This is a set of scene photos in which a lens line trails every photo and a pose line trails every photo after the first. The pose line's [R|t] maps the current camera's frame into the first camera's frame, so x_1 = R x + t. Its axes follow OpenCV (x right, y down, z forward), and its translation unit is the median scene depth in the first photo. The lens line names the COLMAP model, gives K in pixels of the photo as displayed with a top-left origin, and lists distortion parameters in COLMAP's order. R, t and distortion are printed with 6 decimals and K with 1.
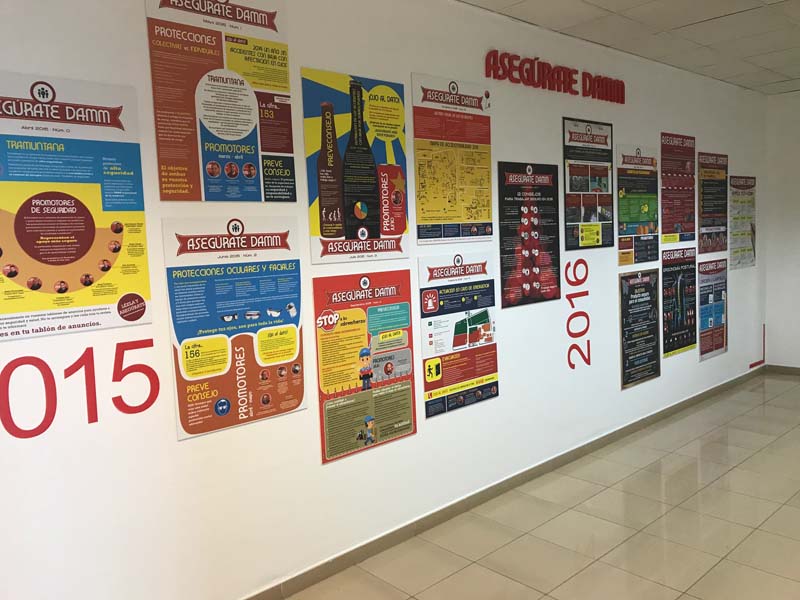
lens RADIAL K [[653.6, 0, 399.6], [0, 653.6, 298.8], [0, 0, 1]] dist [0.036039, -0.010946]
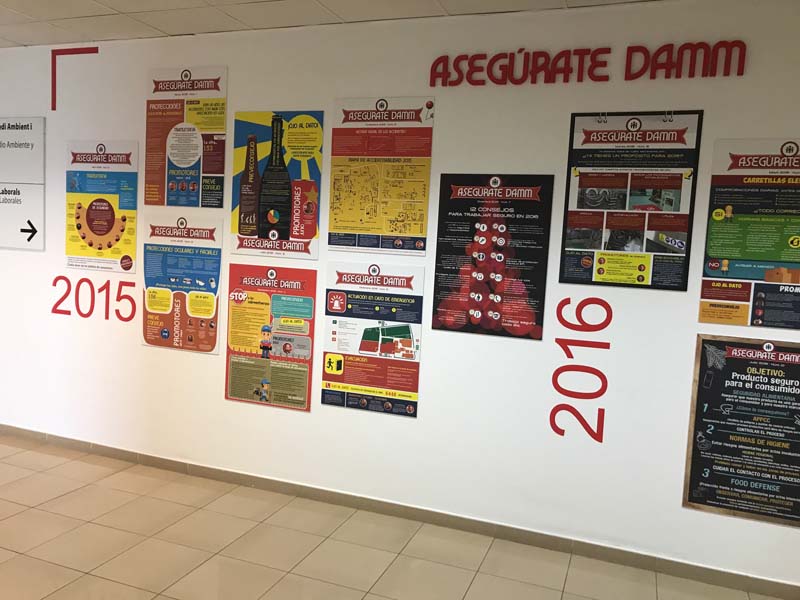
lens RADIAL K [[653.6, 0, 399.8], [0, 653.6, 297.1], [0, 0, 1]] dist [0.036039, -0.010946]
pose [[0.450584, 0.149782, -0.880079, 1.140037], [-0.155746, 0.983895, 0.087711, -0.126018], [0.879043, 0.097548, 0.466656, 0.612512]]
